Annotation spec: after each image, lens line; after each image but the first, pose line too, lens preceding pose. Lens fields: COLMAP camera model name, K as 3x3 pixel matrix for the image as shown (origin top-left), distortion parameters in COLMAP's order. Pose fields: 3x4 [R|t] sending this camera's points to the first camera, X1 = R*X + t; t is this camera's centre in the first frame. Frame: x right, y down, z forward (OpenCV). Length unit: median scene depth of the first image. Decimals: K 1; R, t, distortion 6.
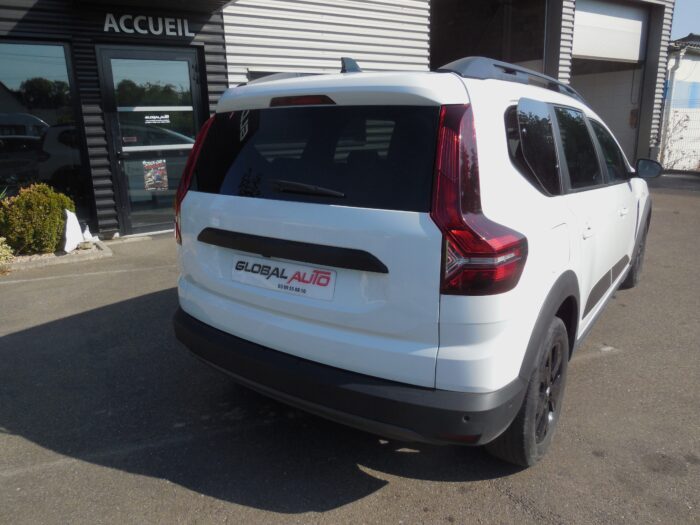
lens RADIAL K [[527.6, 0, 350.0], [0, 527.6, 262.5], [0, 0, 1]] dist [-0.009051, -0.004948]
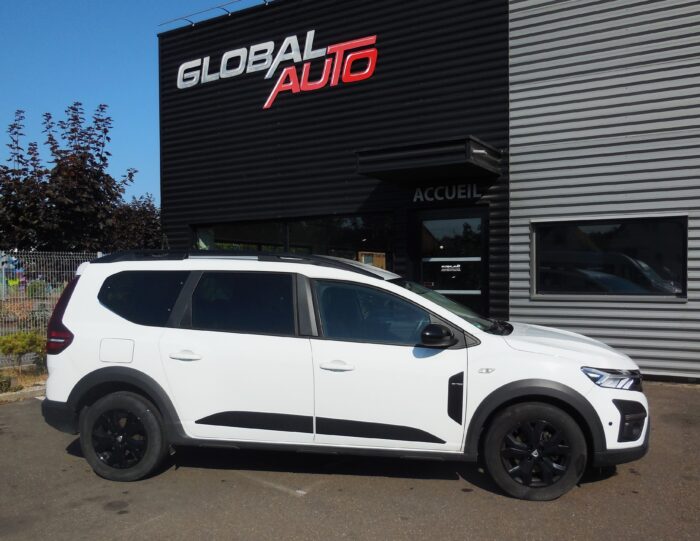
lens RADIAL K [[661.1, 0, 350.9], [0, 661.1, 295.2], [0, 0, 1]] dist [-0.013907, -0.013837]
pose [[0.403818, 0.049404, -0.913504, 0.900377], [-0.240118, 0.969256, -0.053727, -0.087659], [0.882765, 0.241045, 0.403266, 0.247555]]
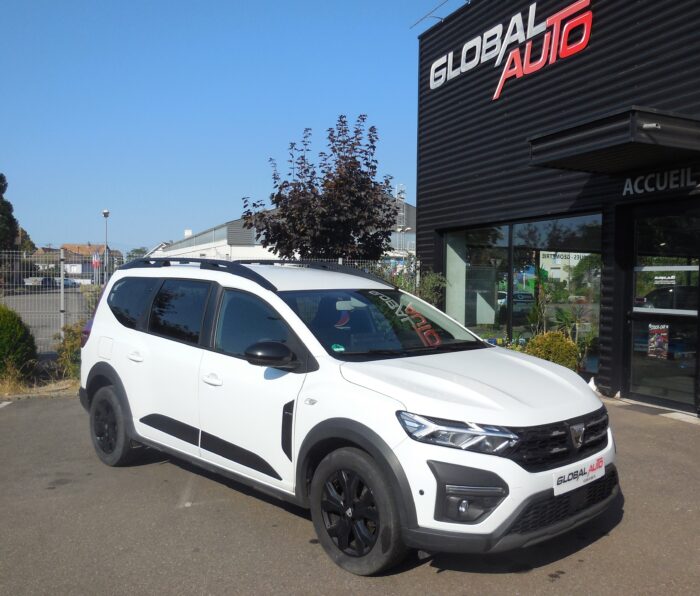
lens RADIAL K [[703.7, 0, 370.3], [0, 703.7, 301.9], [0, 0, 1]] dist [-0.014026, 0.006728]
pose [[-0.191505, 0.051437, -0.980143, 0.918324], [-0.264088, 0.959097, 0.101931, -0.234297], [0.945295, 0.278364, -0.170088, 0.769956]]
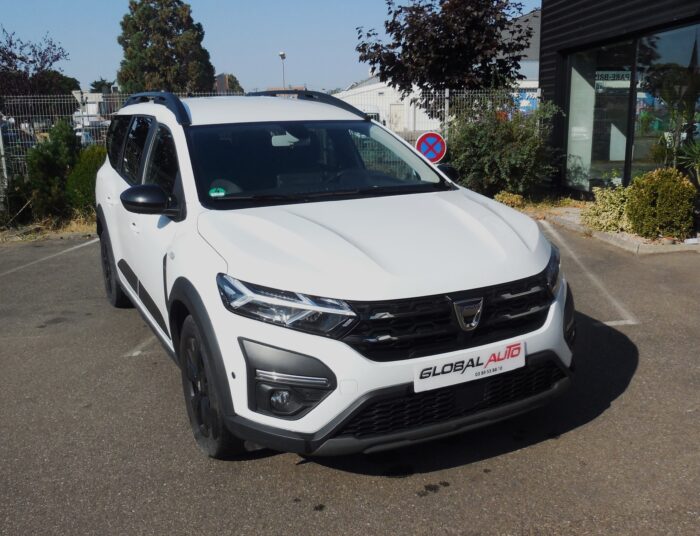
lens RADIAL K [[683.6, 0, 350.0], [0, 683.6, 268.0], [0, 0, 1]] dist [0.004844, -0.001576]
pose [[-0.477440, 0.217855, -0.851229, 0.714144], [-0.204844, 0.914484, 0.348938, -0.269046], [0.854453, 0.340966, -0.391985, 0.947347]]
